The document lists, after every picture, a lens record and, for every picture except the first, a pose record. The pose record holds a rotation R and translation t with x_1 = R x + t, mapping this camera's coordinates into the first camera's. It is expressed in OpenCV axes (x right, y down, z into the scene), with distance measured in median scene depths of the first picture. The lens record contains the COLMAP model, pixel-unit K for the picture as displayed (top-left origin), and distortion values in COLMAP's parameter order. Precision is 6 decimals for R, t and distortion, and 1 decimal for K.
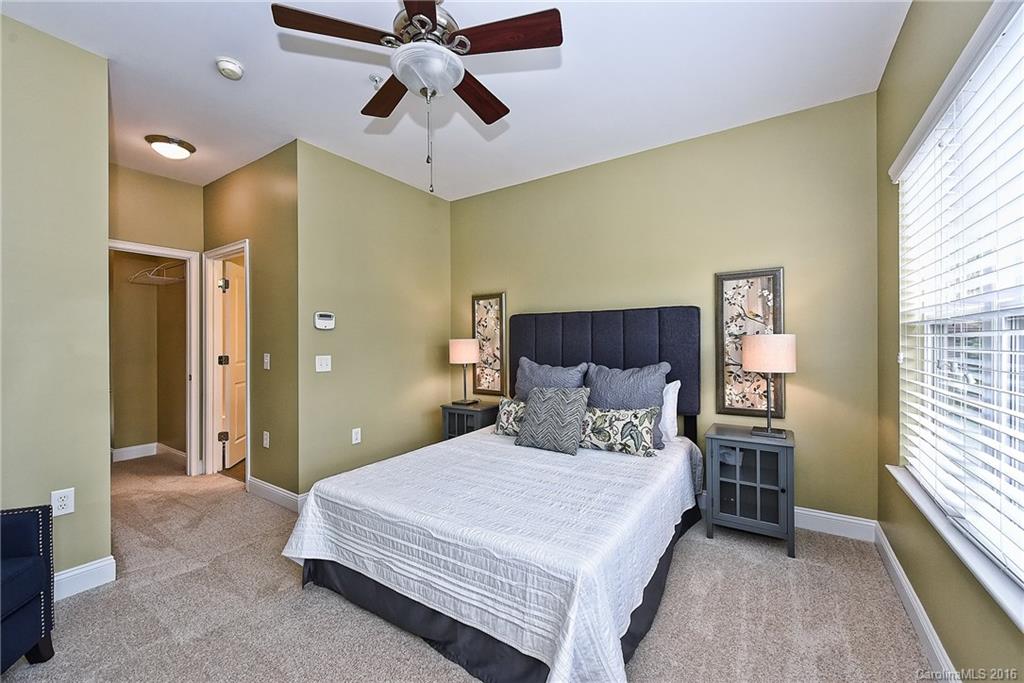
lens RADIAL K [[401.6, 0, 515.2], [0, 401.6, 340.4], [0, 0, 1]] dist [0.003409, 0.000048]
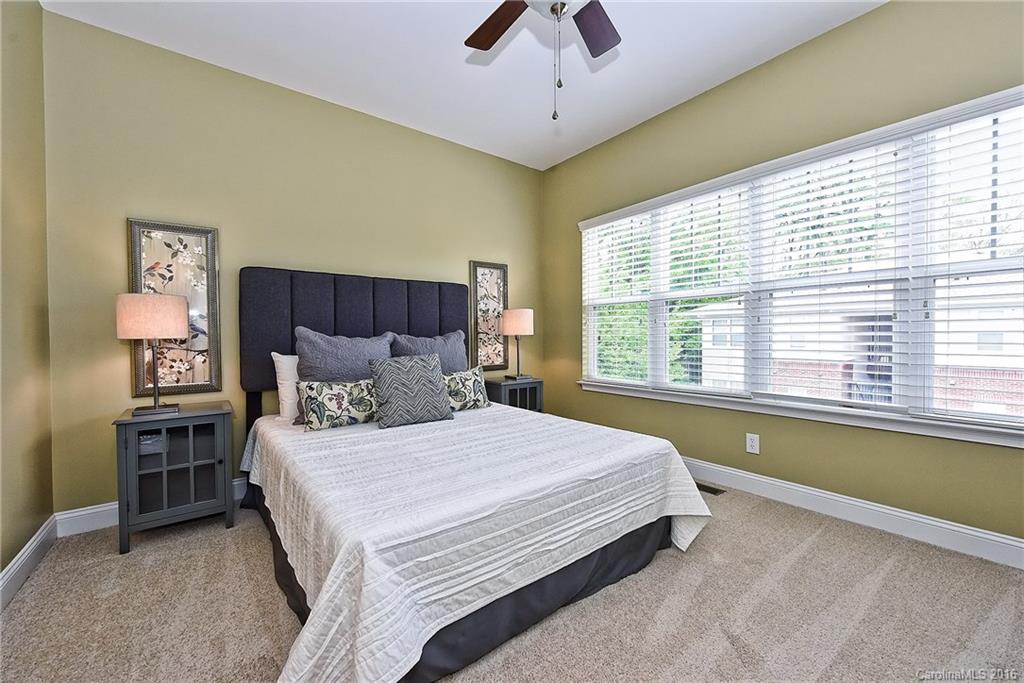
lens RADIAL K [[401.6, 0, 514.7], [0, 401.6, 341.1], [0, 0, 1]] dist [0.003409, 0.000048]
pose [[0.330572, -0.009710, 0.943731, -0.655473], [0.002836, 0.999953, 0.009295, 0.074692], [-0.943777, -0.000396, 0.330584, 0.466110]]
